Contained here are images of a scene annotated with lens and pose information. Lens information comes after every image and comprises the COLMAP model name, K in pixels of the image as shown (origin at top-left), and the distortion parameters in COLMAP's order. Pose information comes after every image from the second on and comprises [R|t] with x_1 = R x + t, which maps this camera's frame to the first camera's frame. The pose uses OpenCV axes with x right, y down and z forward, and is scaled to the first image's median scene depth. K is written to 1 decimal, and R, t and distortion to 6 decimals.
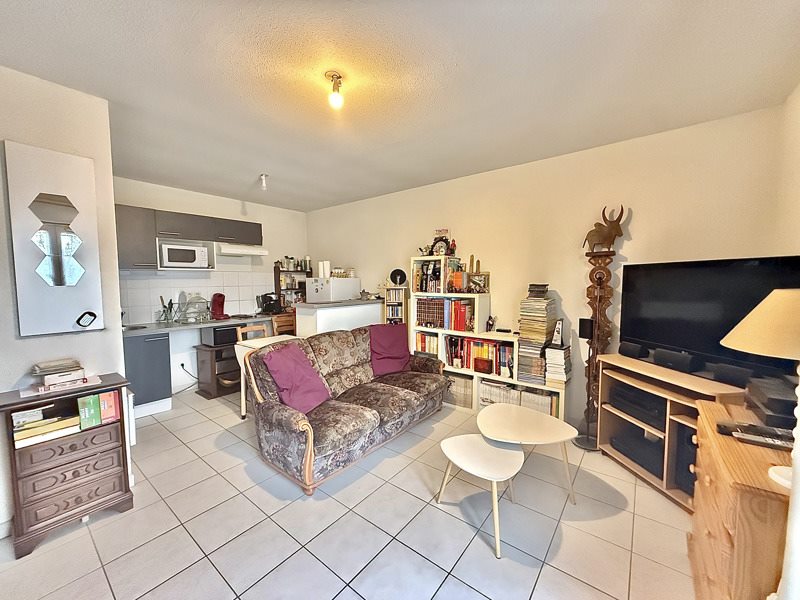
lens RADIAL K [[315.4, 0, 398.6], [0, 315.4, 300.1], [0, 0, 1]] dist [-0.001304, -0.000117]
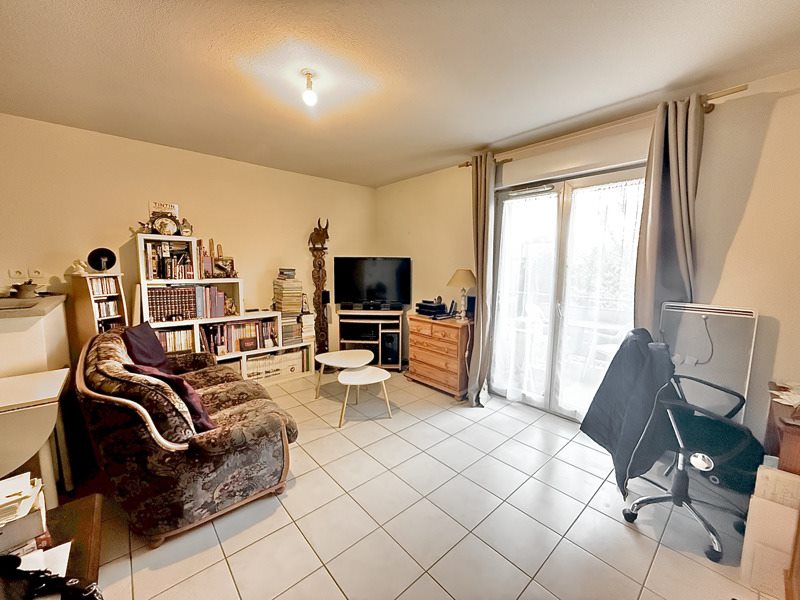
lens RADIAL K [[315.4, 0, 396.0], [0, 315.4, 301.4], [0, 0, 1]] dist [-0.001304, -0.000117]
pose [[0.179933, -0.105360, 0.978020, -0.634873], [0.053159, 0.993836, 0.097284, -0.016562], [-0.982241, 0.034486, 0.184425, 0.271349]]
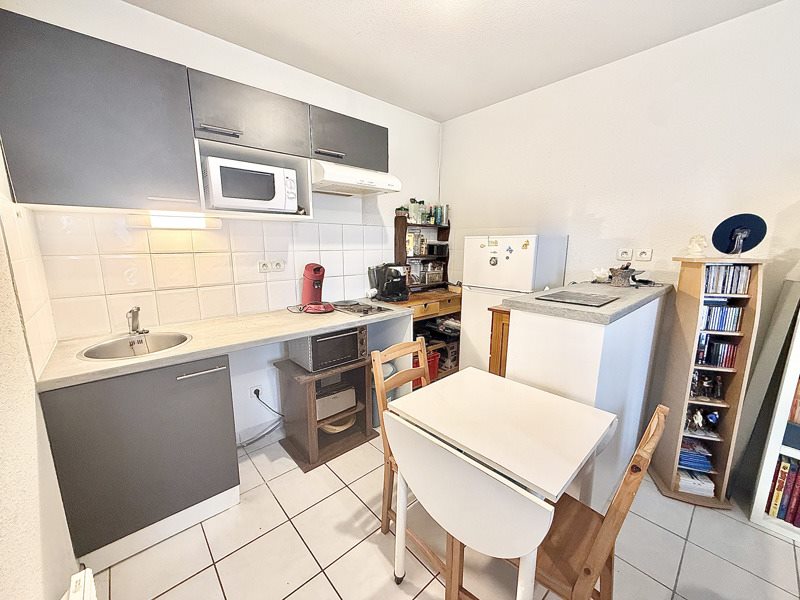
lens RADIAL K [[315.4, 0, 397.8], [0, 315.4, 301.9], [0, 0, 1]] dist [-0.001304, -0.000117]
pose [[0.985197, 0.042123, -0.166173, -0.400169], [-0.022044, 0.992422, 0.120880, -0.030018], [0.170006, -0.115427, 0.978660, 0.582018]]
